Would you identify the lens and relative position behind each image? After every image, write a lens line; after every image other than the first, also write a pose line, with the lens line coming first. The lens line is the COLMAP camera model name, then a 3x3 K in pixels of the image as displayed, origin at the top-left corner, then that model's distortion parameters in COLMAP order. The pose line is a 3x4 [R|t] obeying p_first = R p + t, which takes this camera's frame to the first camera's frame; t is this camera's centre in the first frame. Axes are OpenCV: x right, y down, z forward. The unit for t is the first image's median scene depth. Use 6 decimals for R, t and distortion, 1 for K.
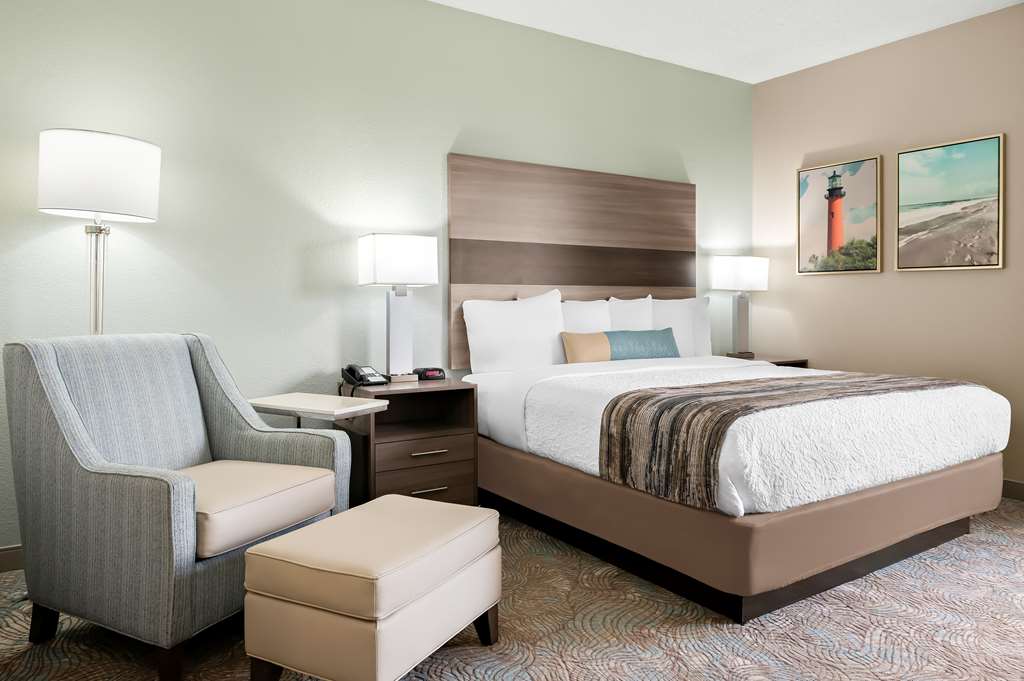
lens RADIAL K [[756.9, 0, 509.2], [0, 756.9, 293.0], [0, 0, 1]] dist [0.031065, -0.006699]
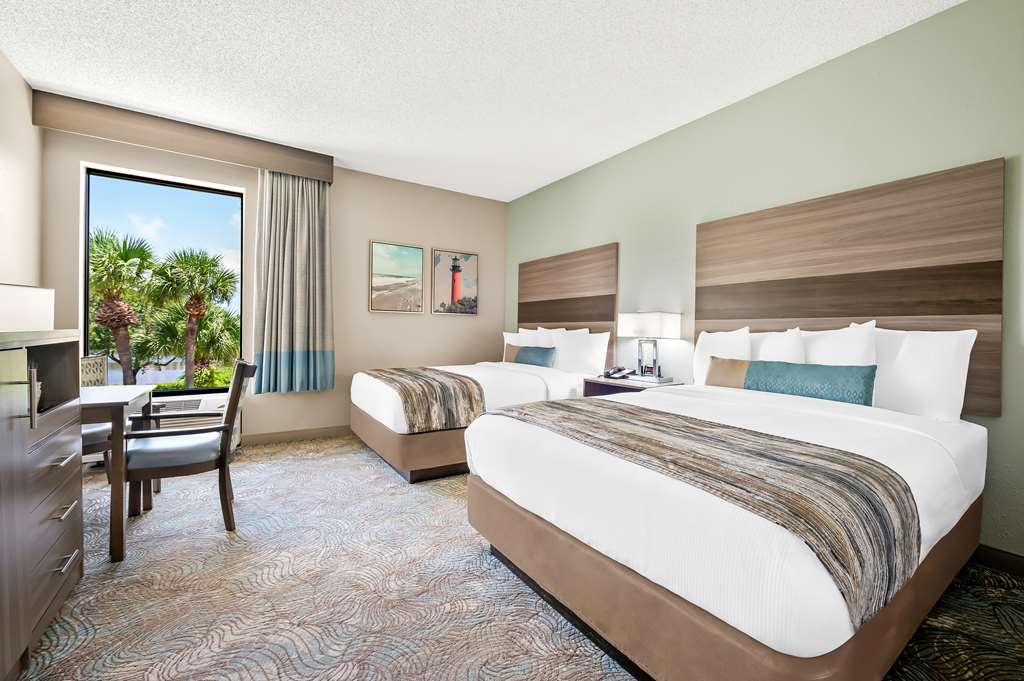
lens RADIAL K [[423.3, 0, 512.0], [0, 423.3, 340.5], [0, 0, 1]] dist [-0.000542, -0.000441]
pose [[0.035261, -0.018295, 0.999211, -0.766557], [-0.023646, 0.999537, 0.019136, 0.018159], [-0.999098, -0.024302, 0.034812, 1.164165]]
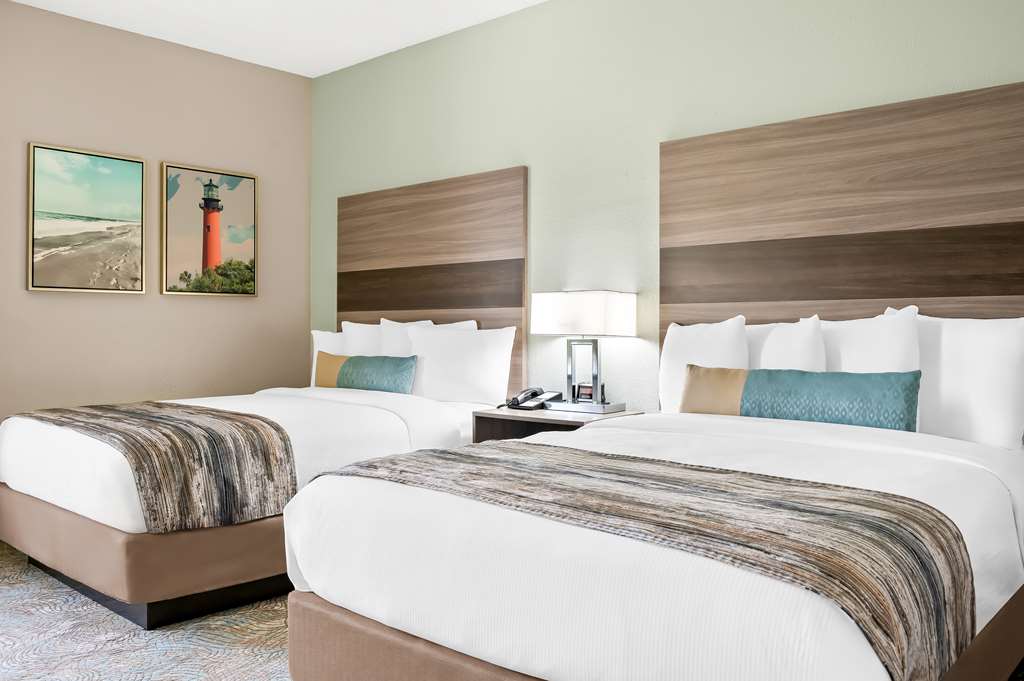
lens RADIAL K [[834.4, 0, 510.0], [0, 834.4, 341.2], [0, 0, 1]] dist [-0.010854, -0.000292]
pose [[-0.215661, -0.012061, 0.976394, -0.831048], [-0.009824, 0.999900, 0.010182, 0.020198], [-0.976419, -0.007396, -0.215758, 1.214811]]
